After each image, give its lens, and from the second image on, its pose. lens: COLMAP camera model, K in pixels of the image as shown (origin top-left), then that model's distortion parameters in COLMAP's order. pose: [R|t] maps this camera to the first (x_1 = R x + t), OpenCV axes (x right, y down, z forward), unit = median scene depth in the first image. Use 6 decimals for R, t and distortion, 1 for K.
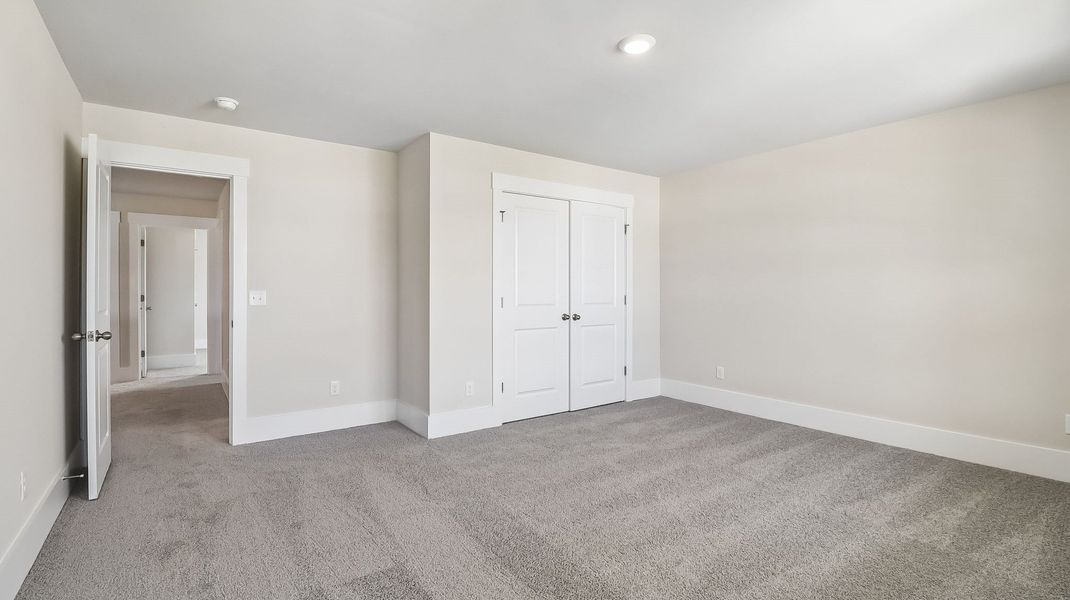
lens RADIAL K [[493.6, 0, 535.6], [0, 493.6, 296.8], [0, 0, 1]] dist [-0.005907, -0.005461]
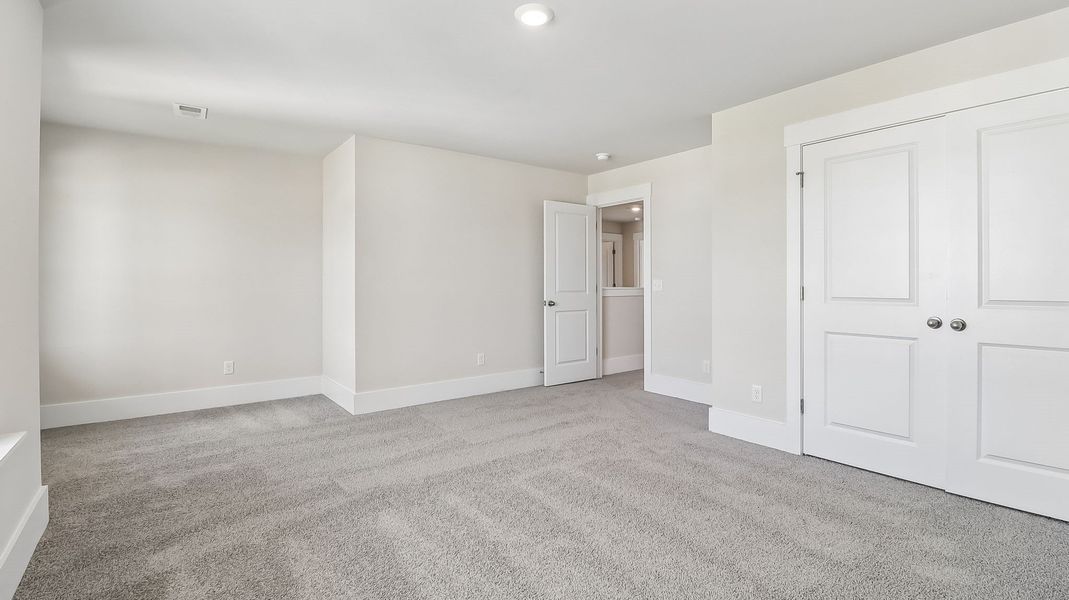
lens RADIAL K [[493.1, 0, 532.7], [0, 493.1, 292.4], [0, 0, 1]] dist [-0.005907, -0.005461]
pose [[0.014616, 0.020307, -0.999687, 0.718137], [-0.009482, 0.999752, 0.020169, -0.001382], [0.999848, 0.009185, 0.014805, 0.609319]]
